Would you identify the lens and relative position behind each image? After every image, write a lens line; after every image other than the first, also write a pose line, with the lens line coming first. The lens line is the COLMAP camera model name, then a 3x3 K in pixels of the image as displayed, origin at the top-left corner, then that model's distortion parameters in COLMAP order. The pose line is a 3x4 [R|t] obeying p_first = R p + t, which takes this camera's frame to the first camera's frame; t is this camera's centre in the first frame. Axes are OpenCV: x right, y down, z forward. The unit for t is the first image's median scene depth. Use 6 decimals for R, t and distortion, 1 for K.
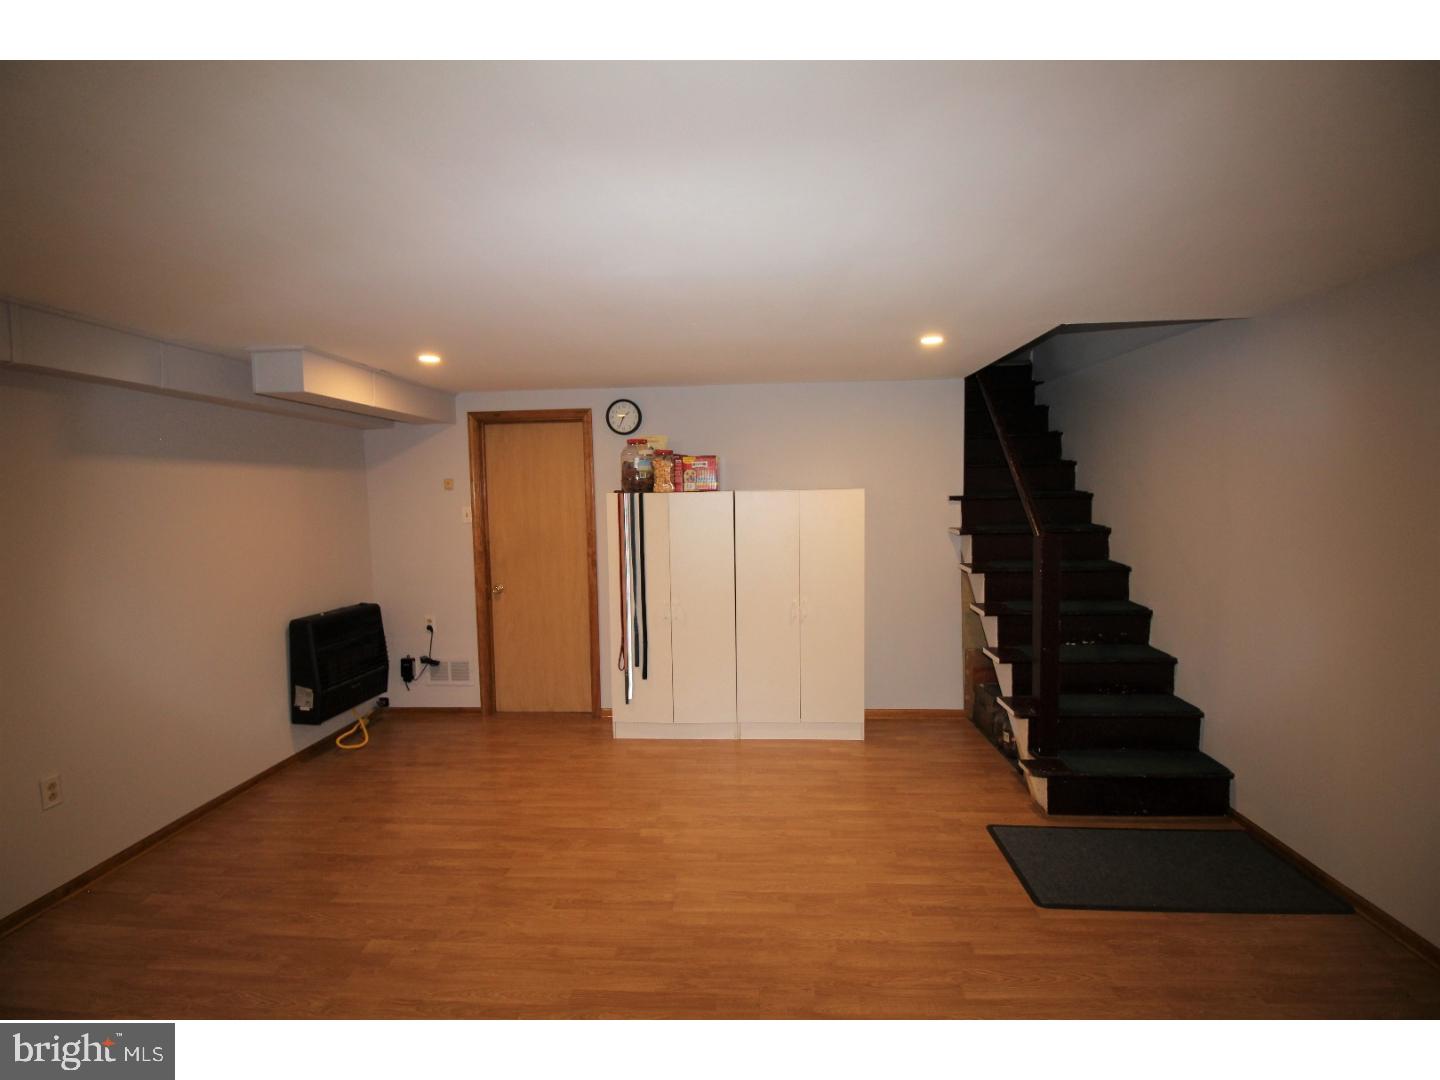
lens RADIAL K [[664.4, 0, 721.8], [0, 664.4, 541.3], [0, 0, 1]] dist [-0.002099, -0.009688]
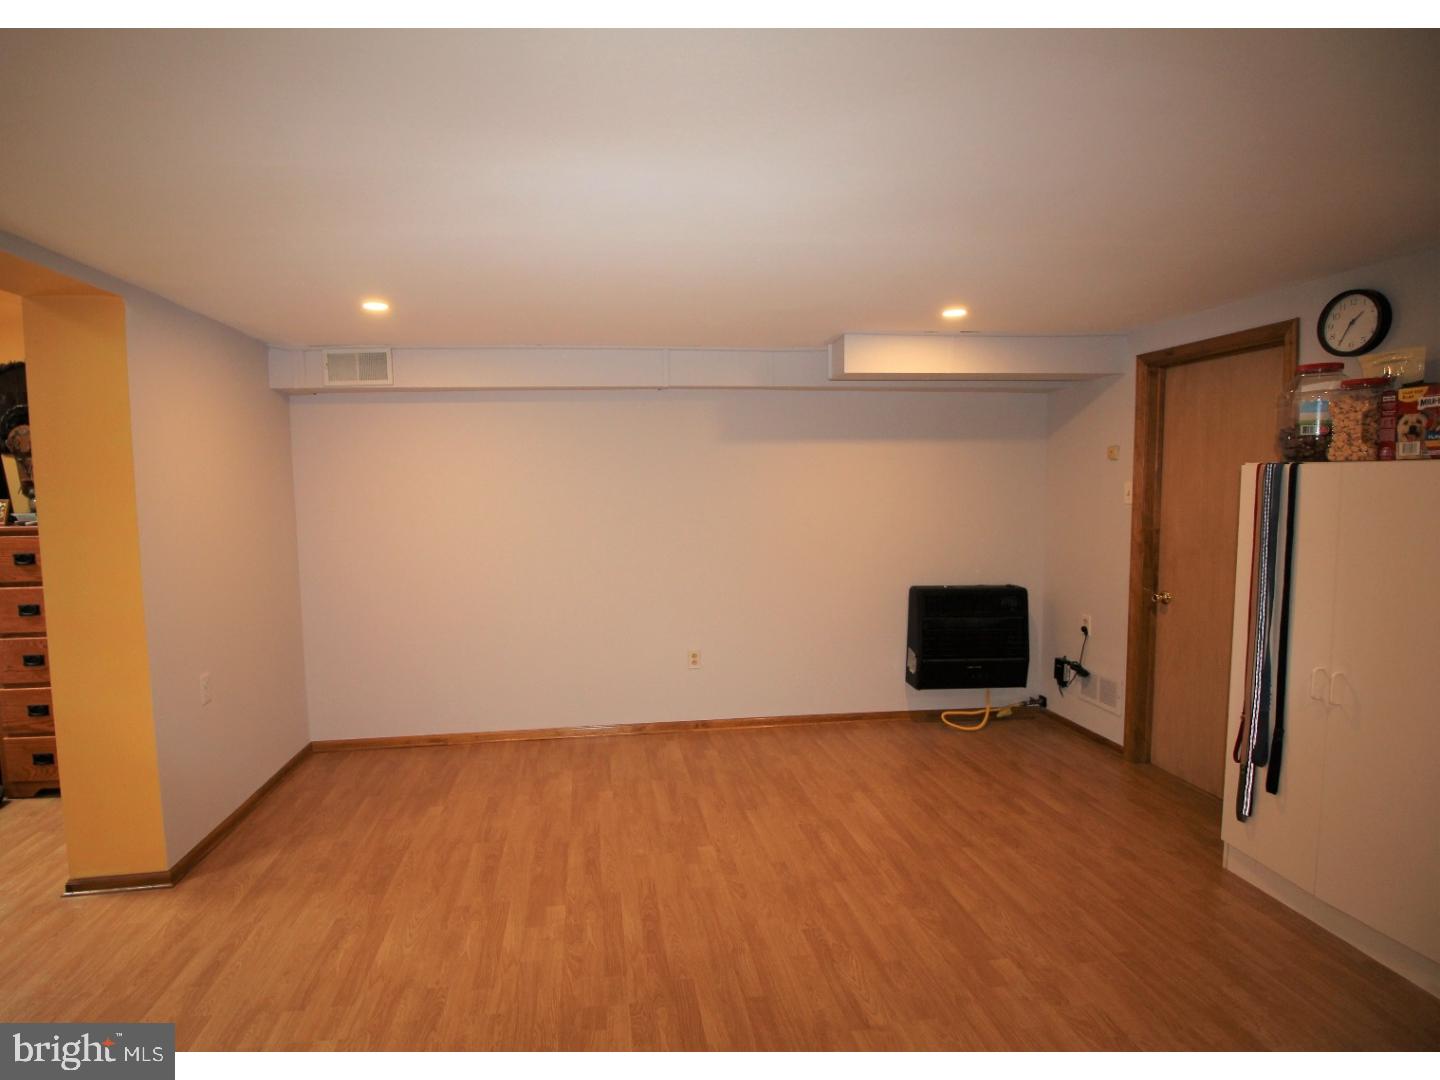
lens RADIAL K [[752.2, 0, 719.1], [0, 752.2, 540.3], [0, 0, 1]] dist [-0.004823, -0.000324]
pose [[0.170874, 0.093441, -0.980852, 0.406633], [-0.062571, 0.994513, 0.083841, -0.030358], [0.983304, 0.047047, 0.175783, 0.411421]]
